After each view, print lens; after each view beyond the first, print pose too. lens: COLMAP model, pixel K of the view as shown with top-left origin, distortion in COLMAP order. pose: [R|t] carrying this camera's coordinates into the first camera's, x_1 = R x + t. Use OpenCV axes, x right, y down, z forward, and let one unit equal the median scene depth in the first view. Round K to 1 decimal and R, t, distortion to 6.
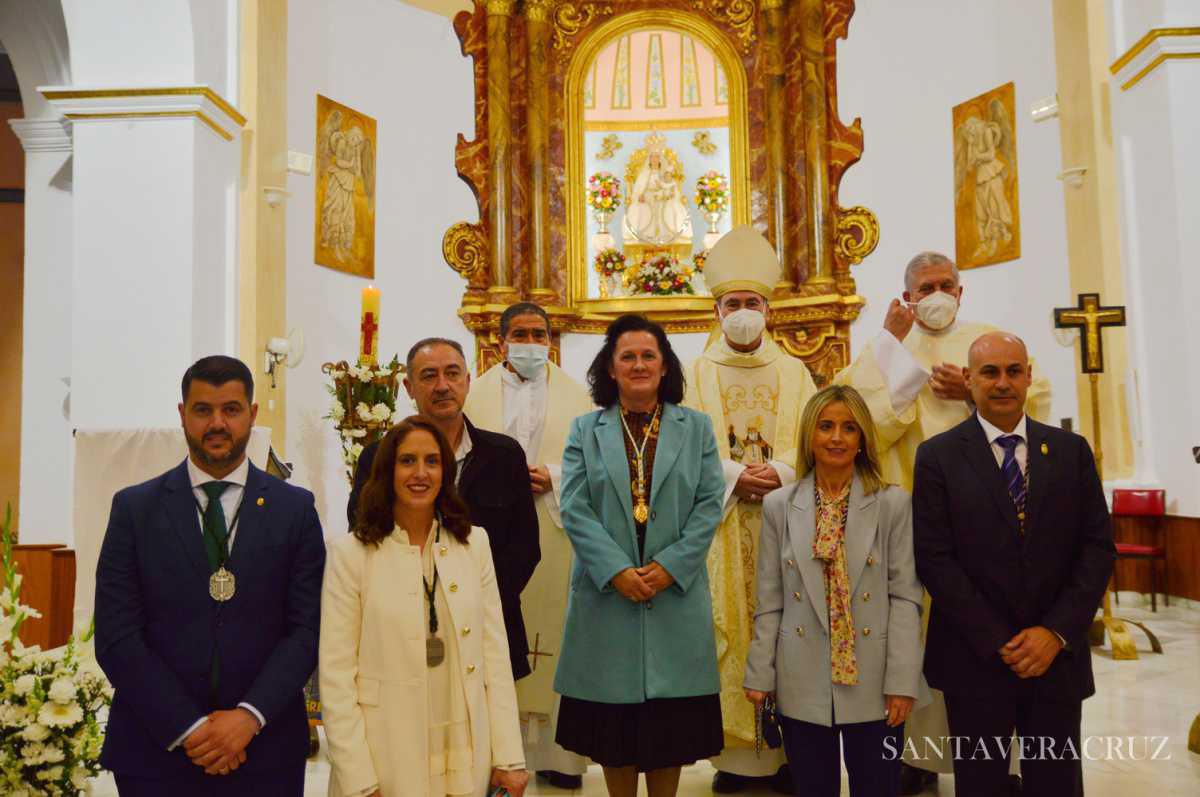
lens RADIAL K [[1341.3, 0, 617.5], [0, 1341.3, 398.7], [0, 0, 1]] dist [0.022252, 0.057328]
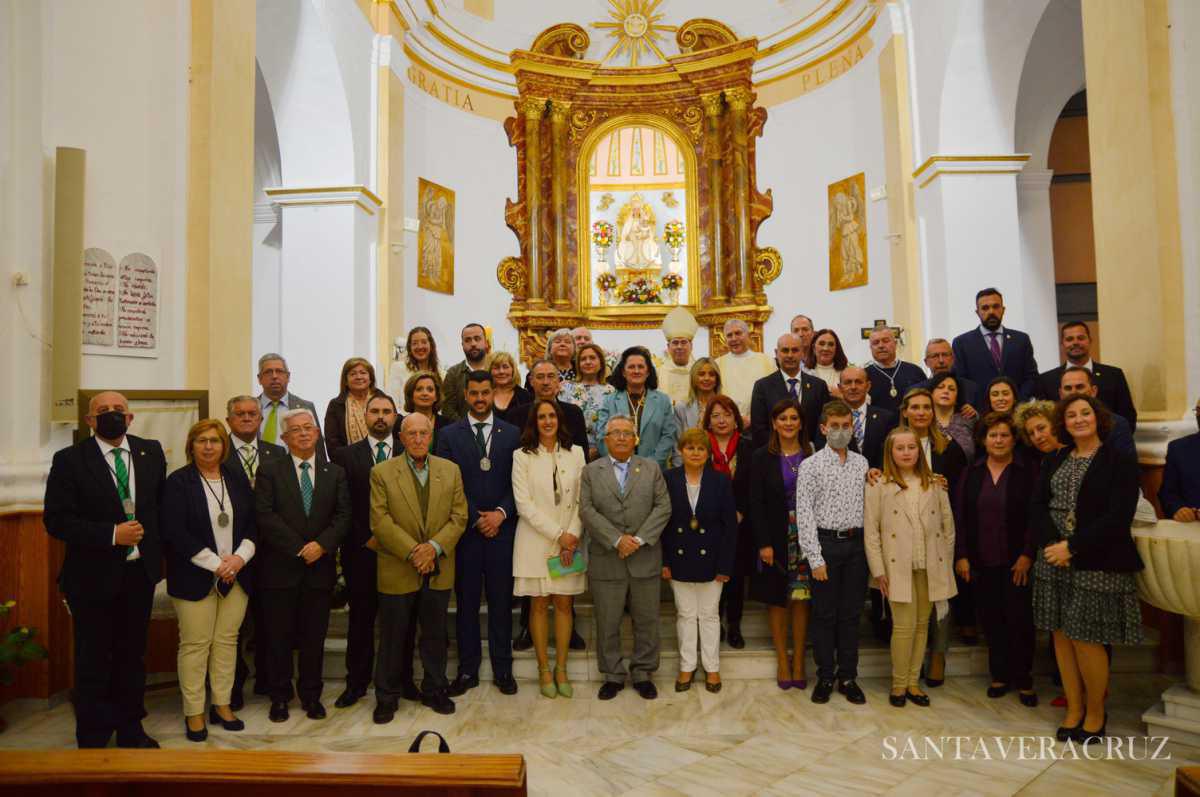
lens RADIAL K [[1341.3, 0, 617.5], [0, 1341.3, 398.7], [0, 0, 1]] dist [0.022252, 0.057328]
pose [[0.999968, 0.001083, 0.007953, -0.005200], [-0.001402, 0.999190, 0.040205, -0.031333], [-0.007903, -0.040214, 0.999160, -0.526474]]
